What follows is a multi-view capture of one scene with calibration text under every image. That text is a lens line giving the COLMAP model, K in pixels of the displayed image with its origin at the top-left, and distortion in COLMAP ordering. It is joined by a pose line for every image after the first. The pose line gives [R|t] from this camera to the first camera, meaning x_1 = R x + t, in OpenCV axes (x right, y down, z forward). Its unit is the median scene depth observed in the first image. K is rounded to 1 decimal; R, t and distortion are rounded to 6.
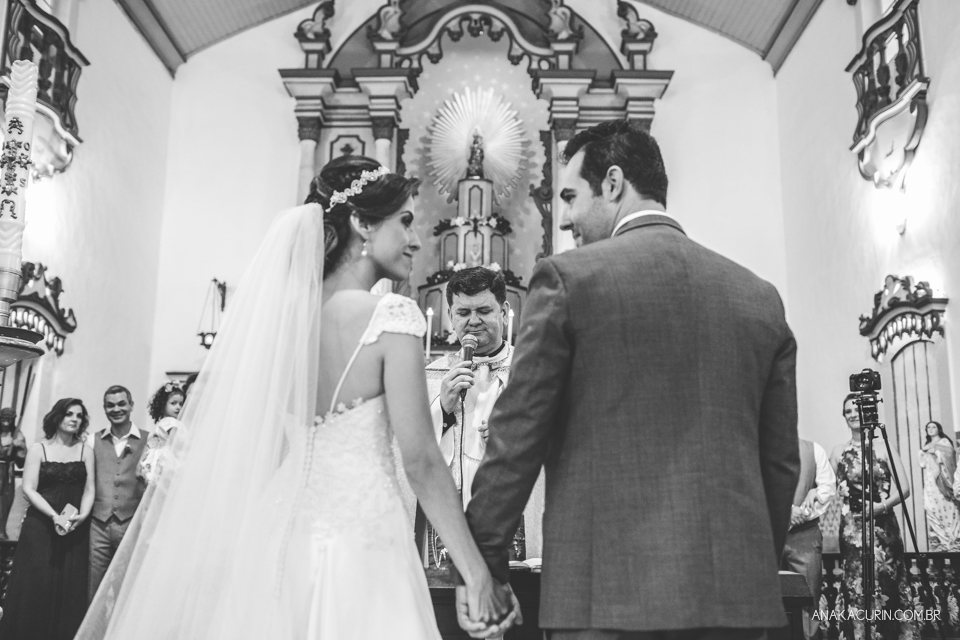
lens RADIAL K [[944.4, 0, 475.6], [0, 944.4, 330.3], [0, 0, 1]] dist [-0.114367, 0.149619]
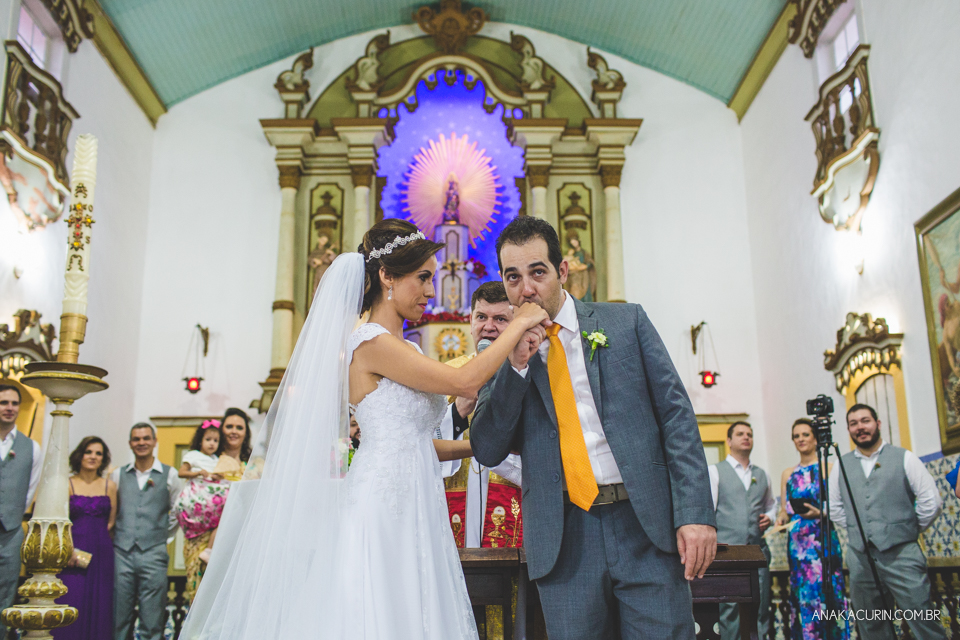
lens RADIAL K [[979.3, 0, 479.0], [0, 979.3, 323.9], [0, 0, 1]] dist [-0.099390, 0.120523]
pose [[0.999146, -0.012420, 0.039402, -0.015015], [0.014476, 0.998525, -0.052330, 0.003837], [-0.038694, 0.052856, 0.997852, -0.060246]]
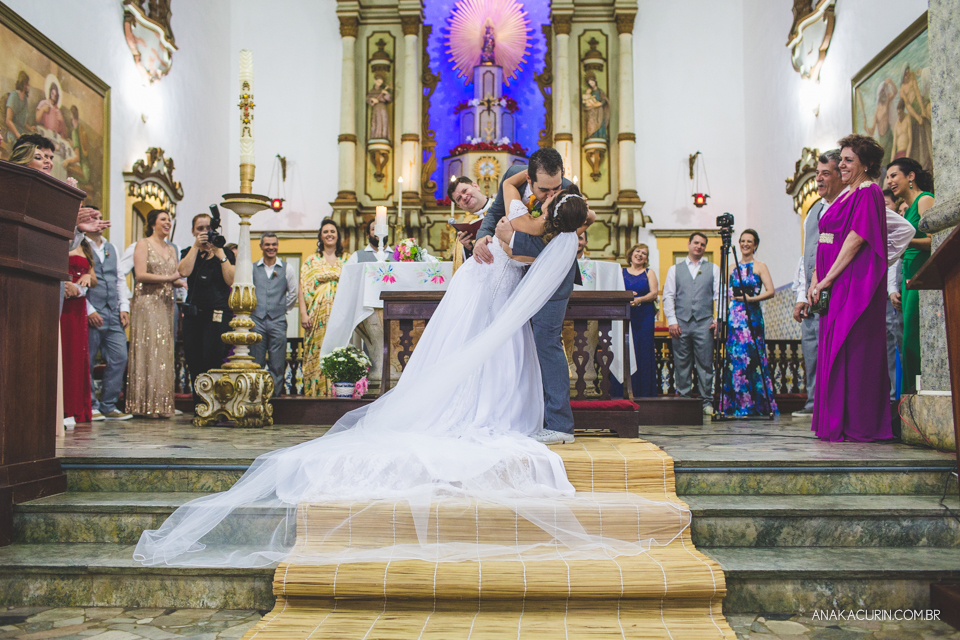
lens RADIAL K [[979.3, 0, 479.0], [0, 979.3, 323.9], [0, 0, 1]] dist [-0.099390, 0.120523]
pose [[0.999870, -0.013607, -0.008663, -0.005931], [0.014632, 0.991145, 0.131973, 0.000421], [0.006790, -0.132083, 0.991215, -0.278914]]
